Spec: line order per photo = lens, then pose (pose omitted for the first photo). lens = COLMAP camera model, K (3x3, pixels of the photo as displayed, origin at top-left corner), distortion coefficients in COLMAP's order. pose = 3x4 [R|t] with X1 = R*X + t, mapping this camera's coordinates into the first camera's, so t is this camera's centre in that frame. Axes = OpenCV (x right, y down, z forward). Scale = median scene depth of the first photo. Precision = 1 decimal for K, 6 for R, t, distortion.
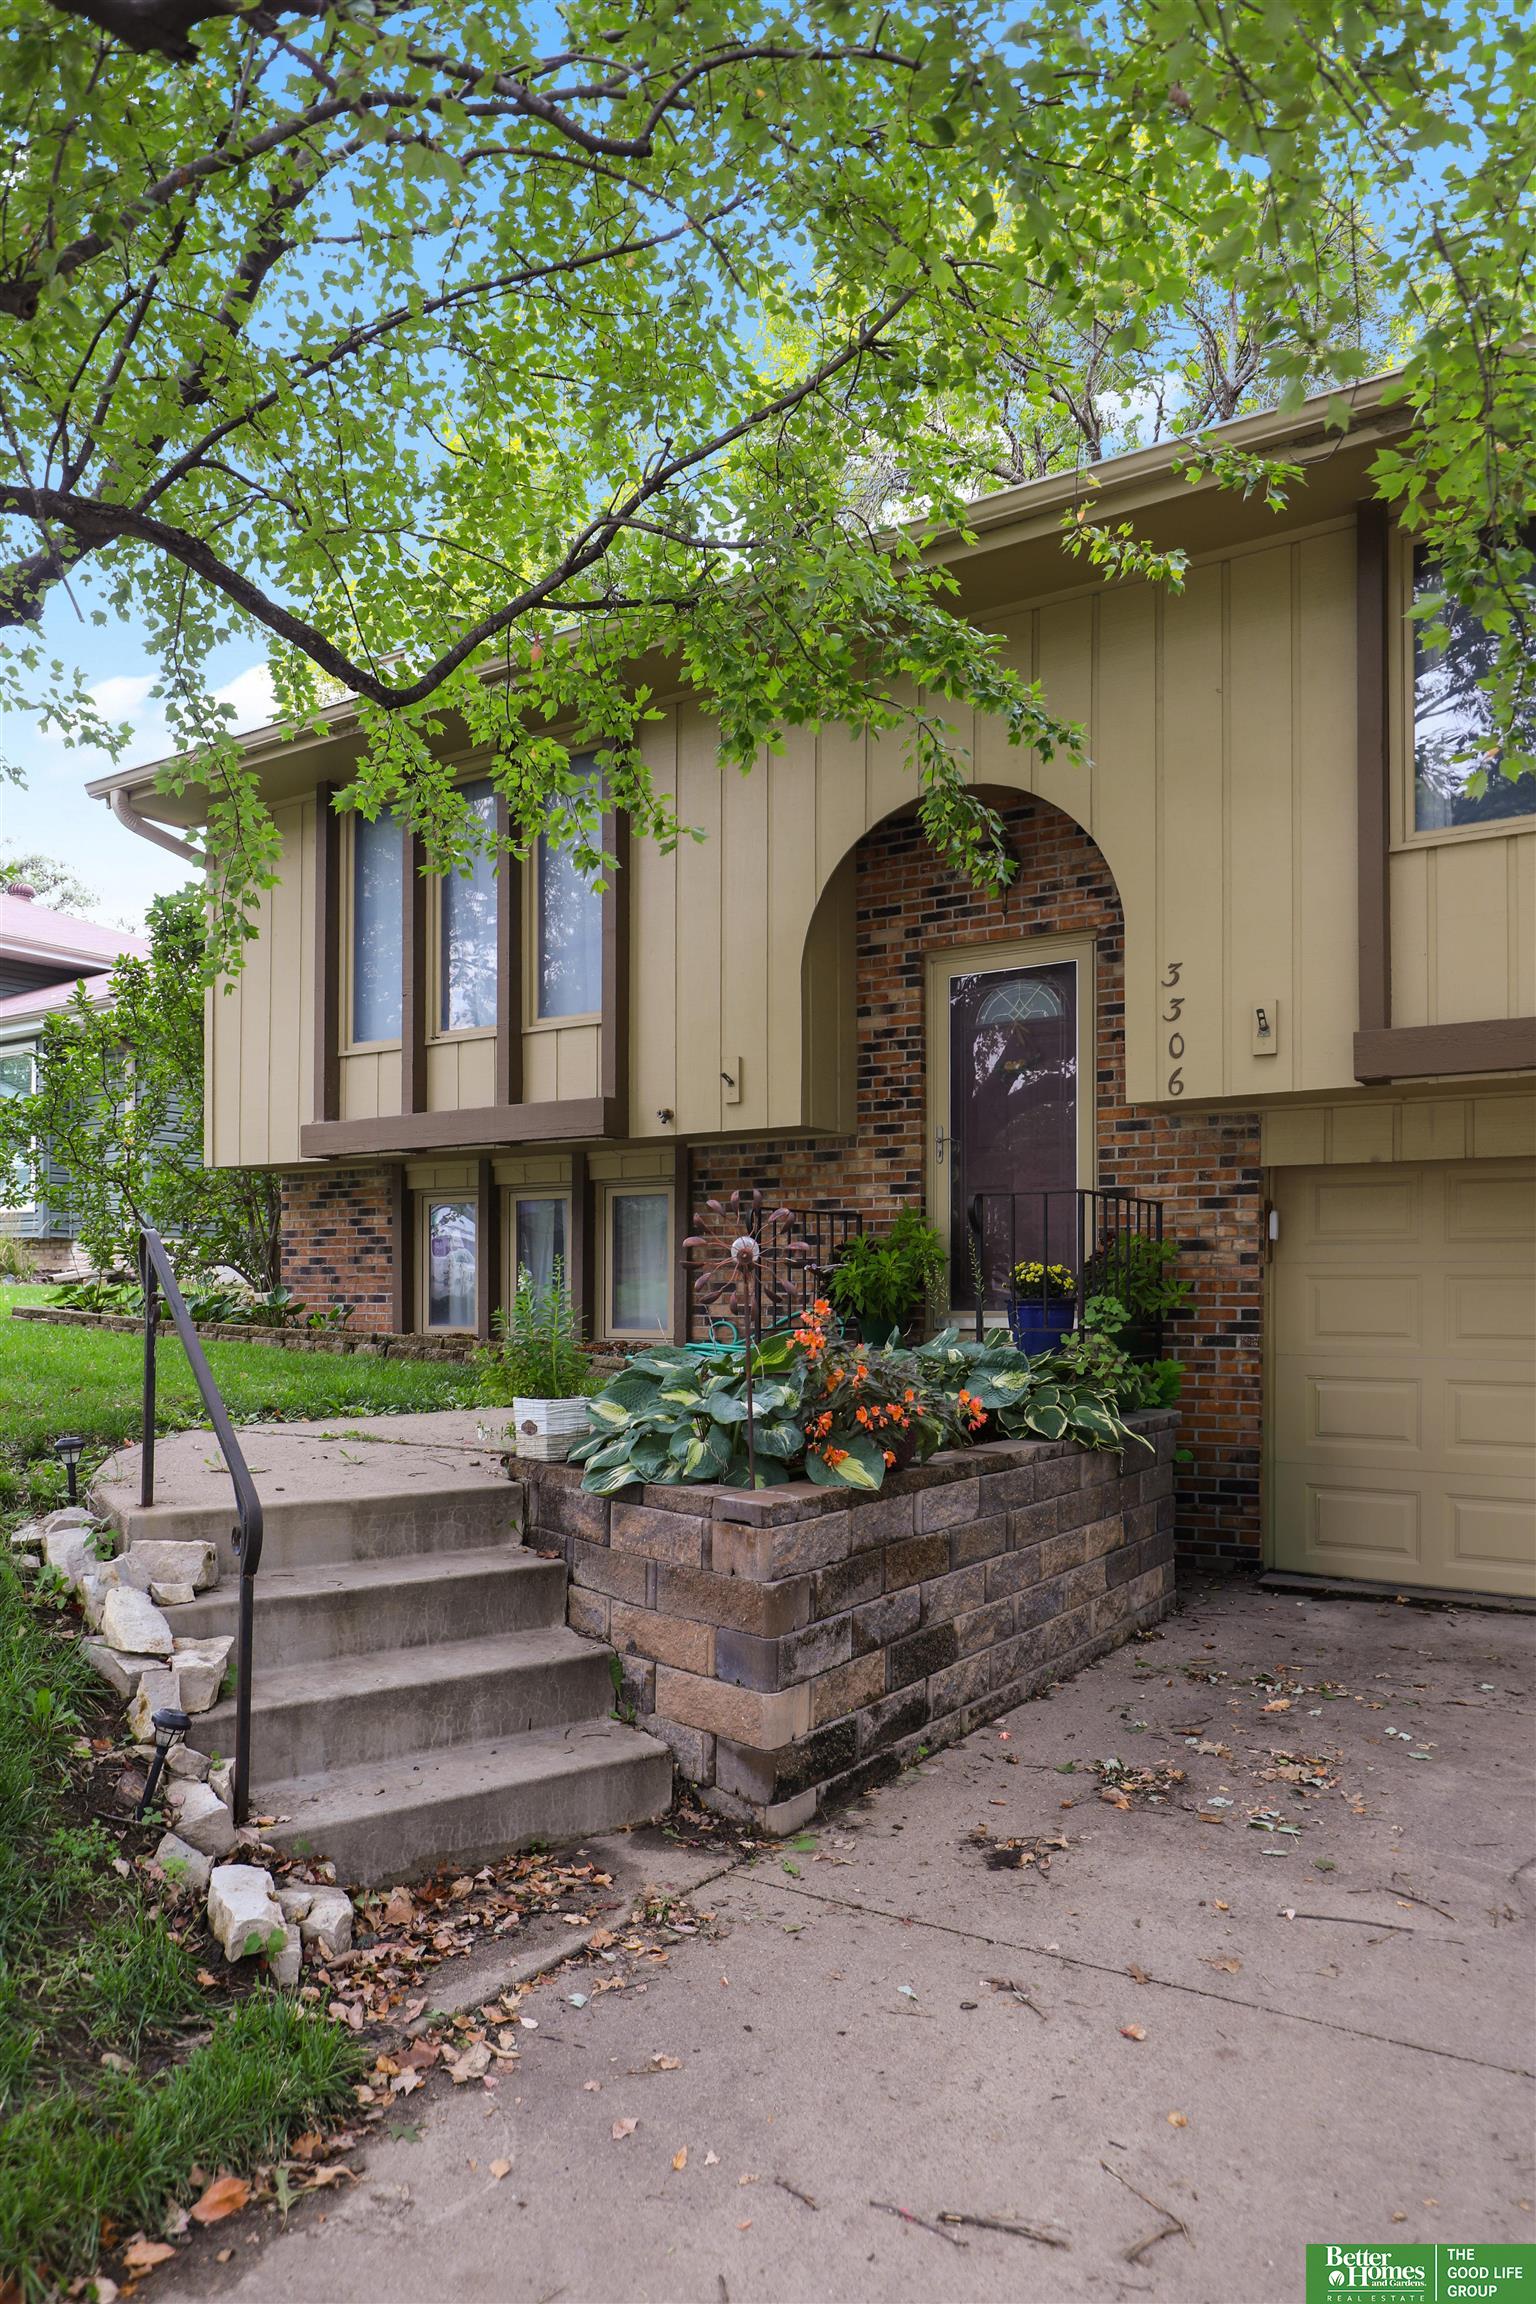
lens RADIAL K [[1523.8, 0, 785.2], [0, 1523.8, 1265.0], [0, 0, 1]] dist [0.000208, 0.000192]
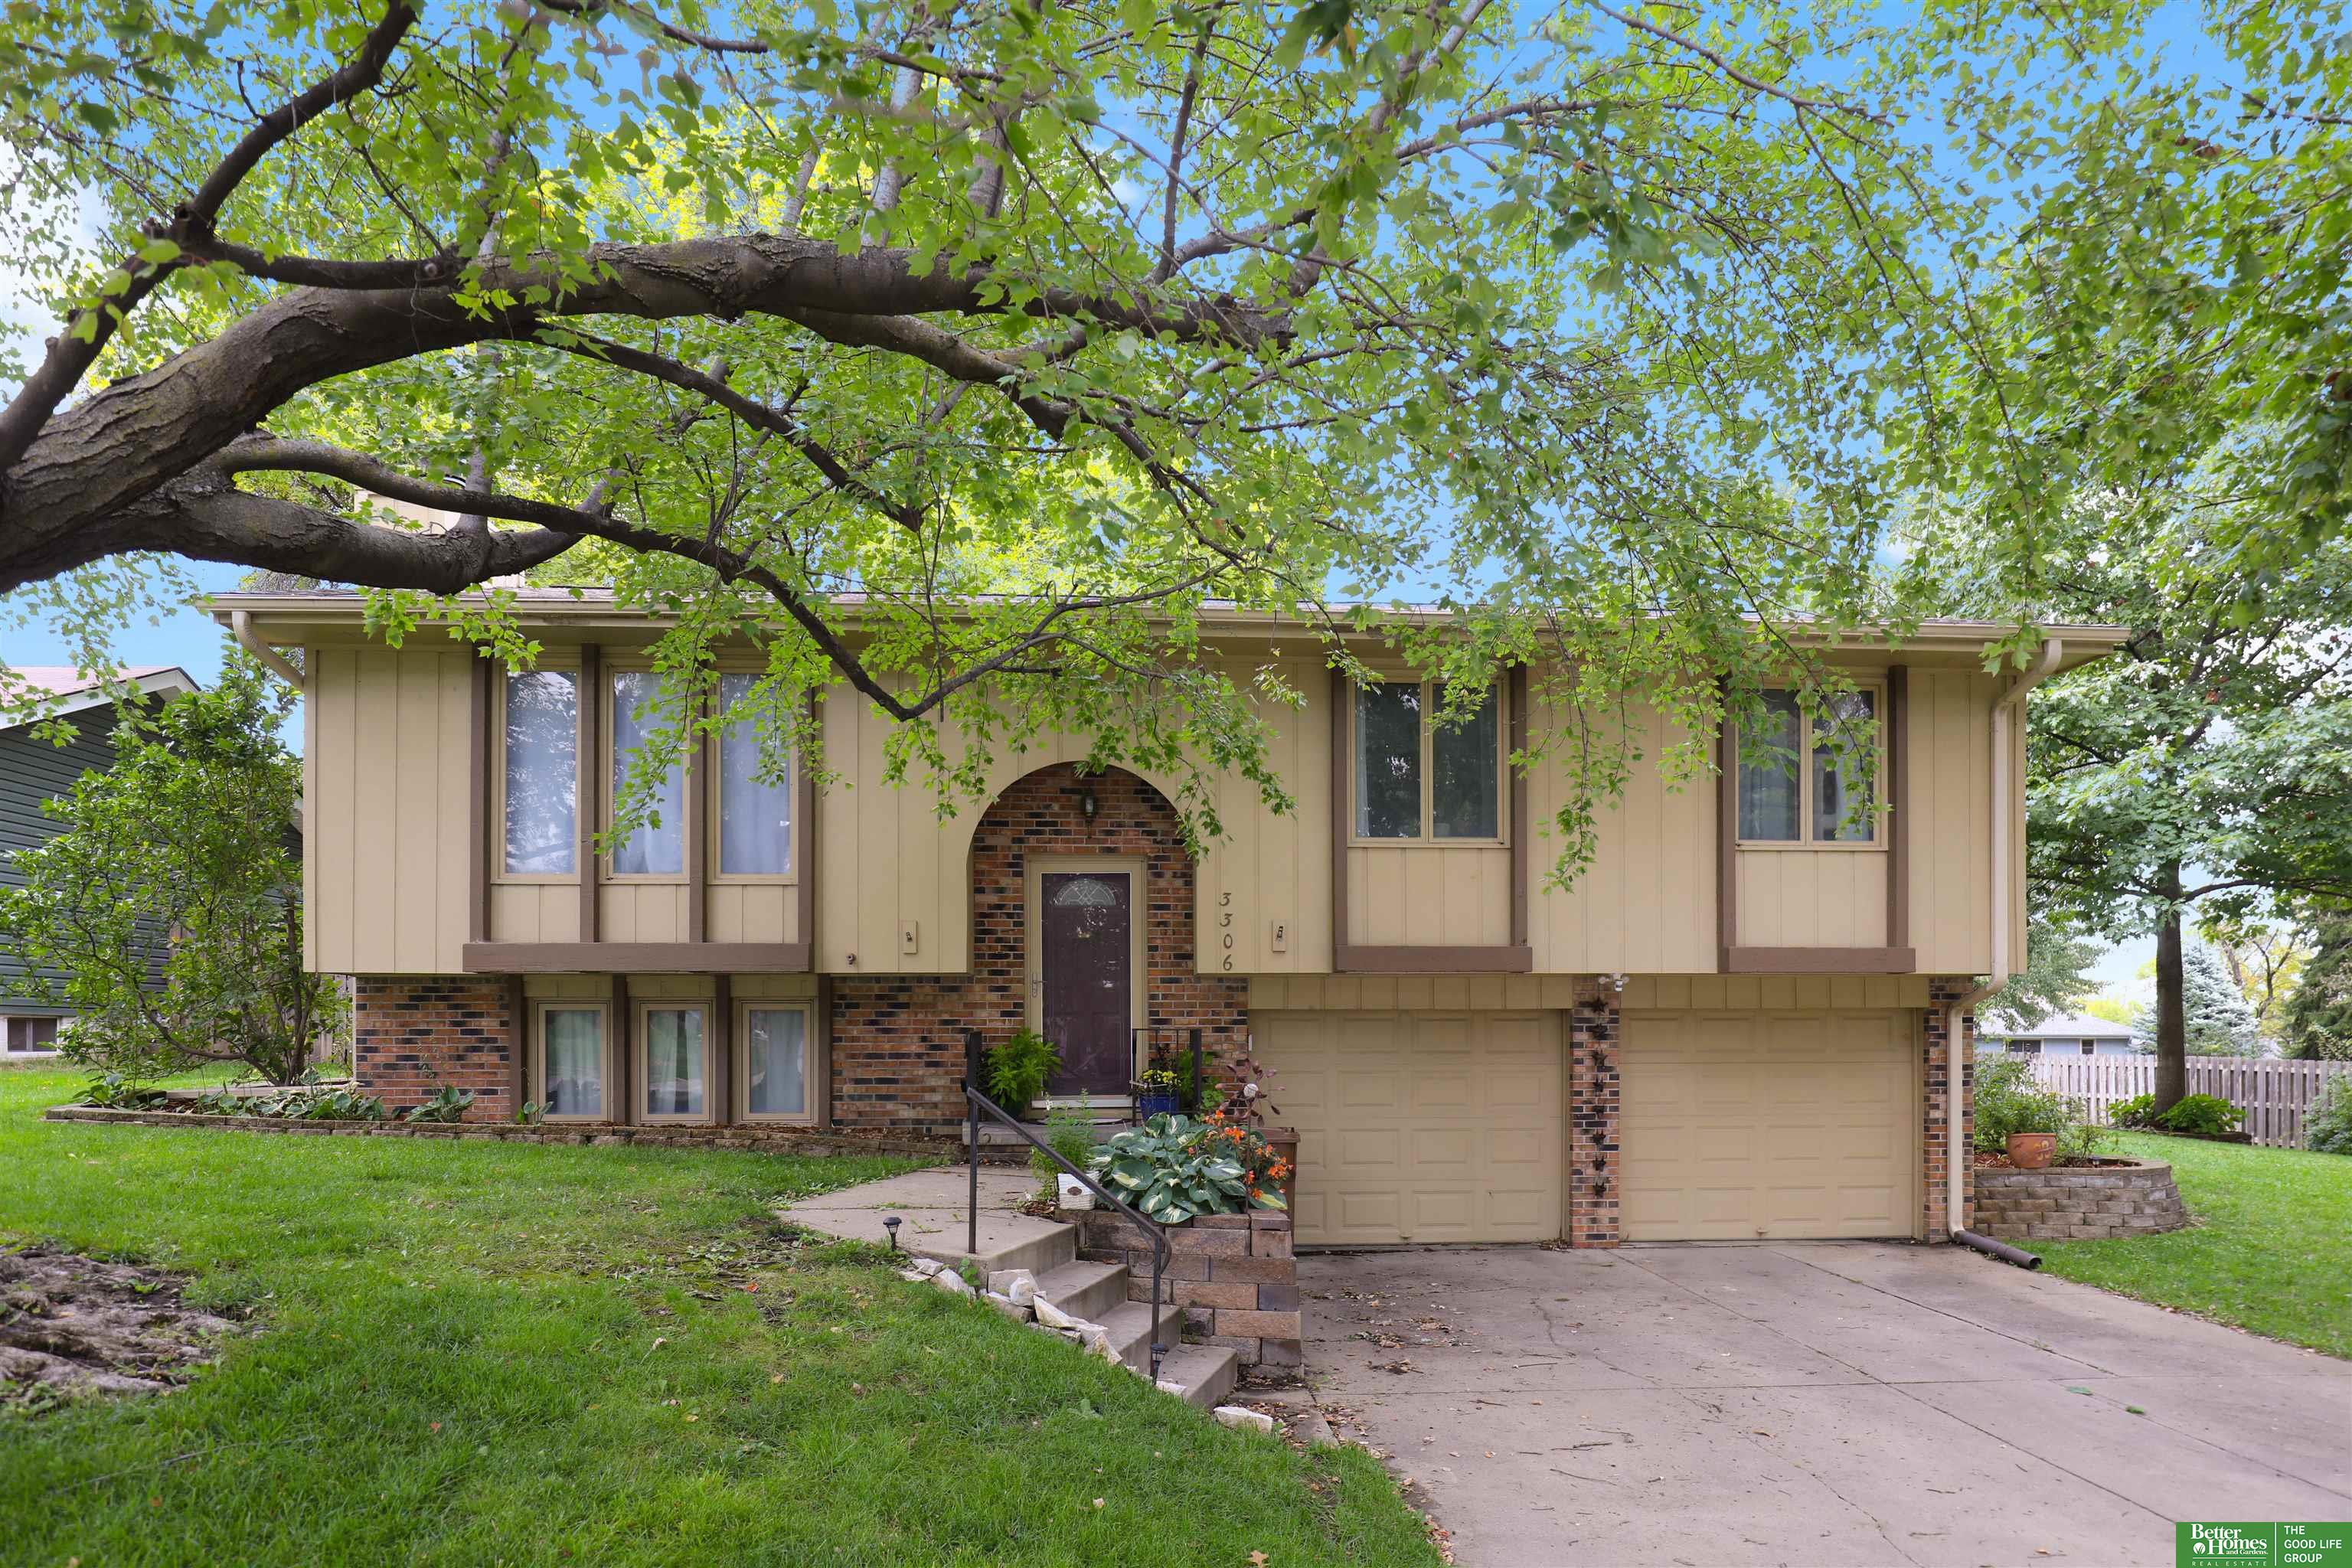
lens RADIAL K [[1387.5, 0, 1223.6], [0, 1387.5, 1027.5], [0, 0, 1]] dist [0.000952, 0.000228]
pose [[0.797676, -0.001361, 0.603084, -0.604463], [-0.010486, 0.999815, 0.016126, -0.064474], [-0.602995, -0.019187, 0.797515, -0.209146]]
